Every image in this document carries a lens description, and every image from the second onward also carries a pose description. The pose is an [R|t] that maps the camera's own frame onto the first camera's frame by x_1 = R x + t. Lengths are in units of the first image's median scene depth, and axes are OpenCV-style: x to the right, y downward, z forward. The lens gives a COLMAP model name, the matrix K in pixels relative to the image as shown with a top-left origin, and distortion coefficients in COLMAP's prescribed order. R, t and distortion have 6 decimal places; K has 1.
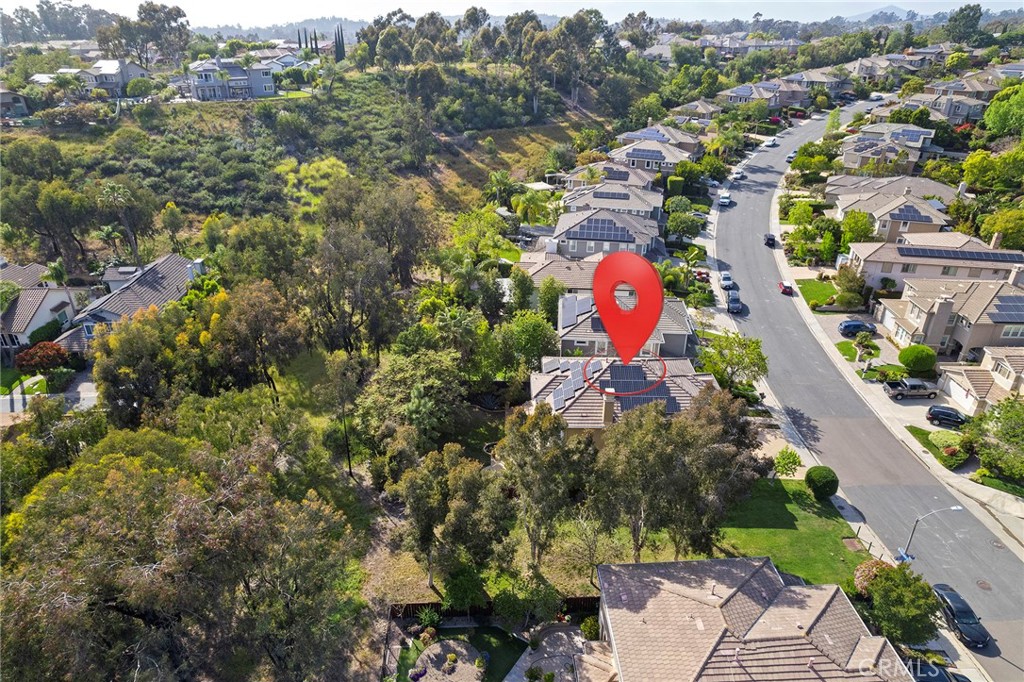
lens RADIAL K [[657.1, 0, 512.0], [0, 657.1, 341.0], [0, 0, 1]] dist [-0.070287, 0.062174]
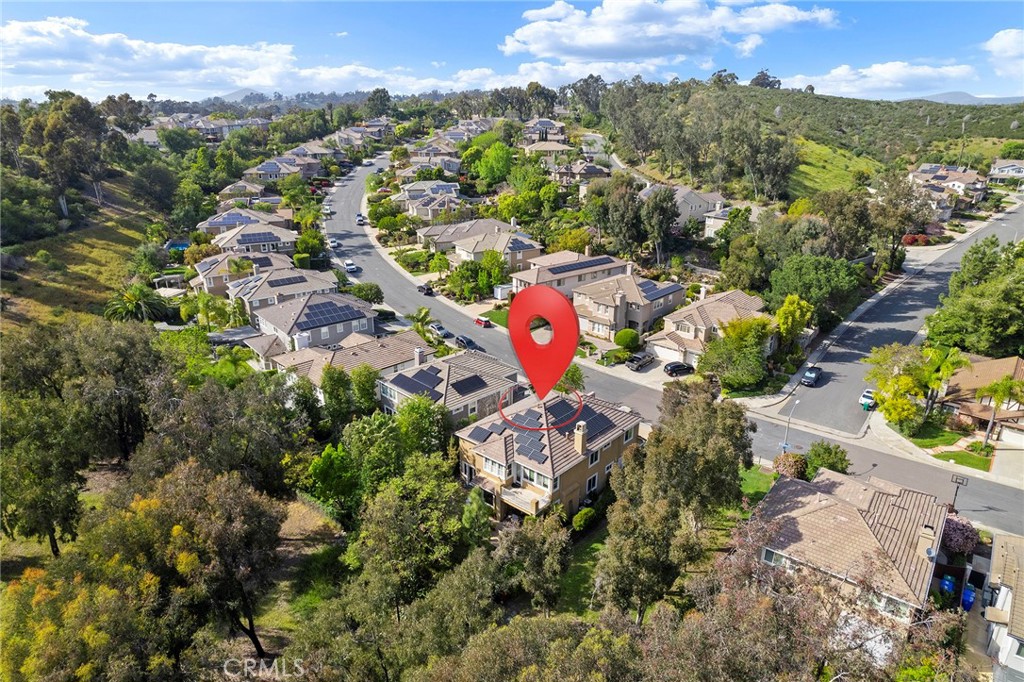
lens RADIAL K [[657.1, 0, 512.0], [0, 657.1, 341.0], [0, 0, 1]] dist [-0.070287, 0.062174]
pose [[0.652742, -0.262604, 0.710610, -0.387567], [0.335351, 0.941252, 0.039796, -0.080681], [-0.679314, 0.212327, 0.702460, 0.151675]]
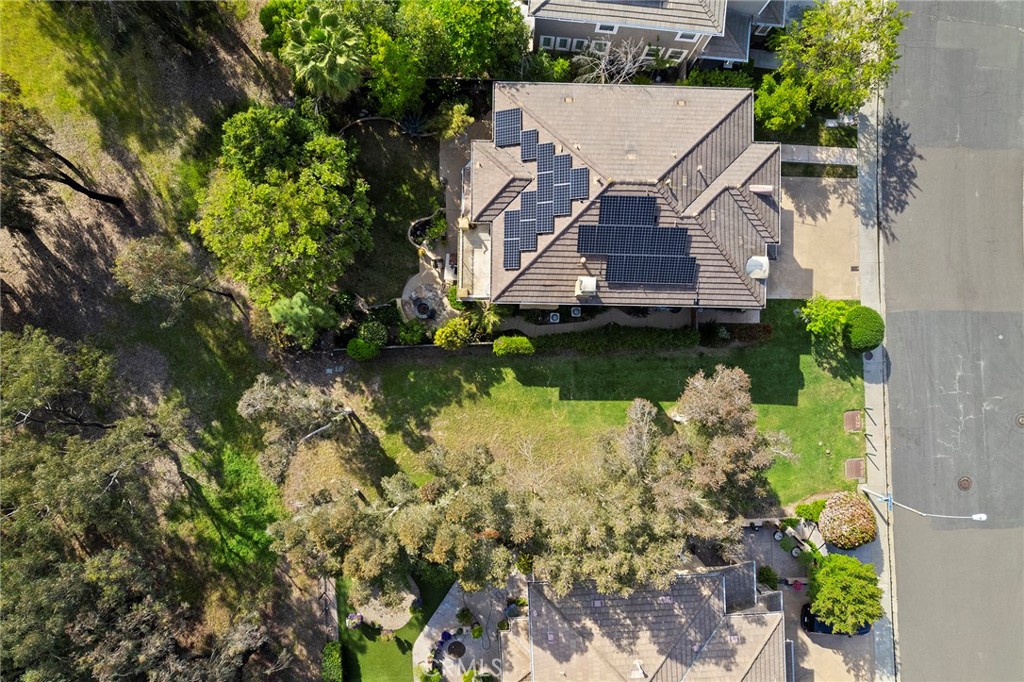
lens RADIAL K [[635.5, 0, 512.0], [0, 635.5, 341.0], [0, 0, 1]] dist [-0.079937, 0.056278]
pose [[0.999862, 0.014272, -0.008524, 0.046923], [0.001365, 0.440520, 0.897742, -0.248321], [0.016568, -0.897629, 0.440440, 0.391260]]
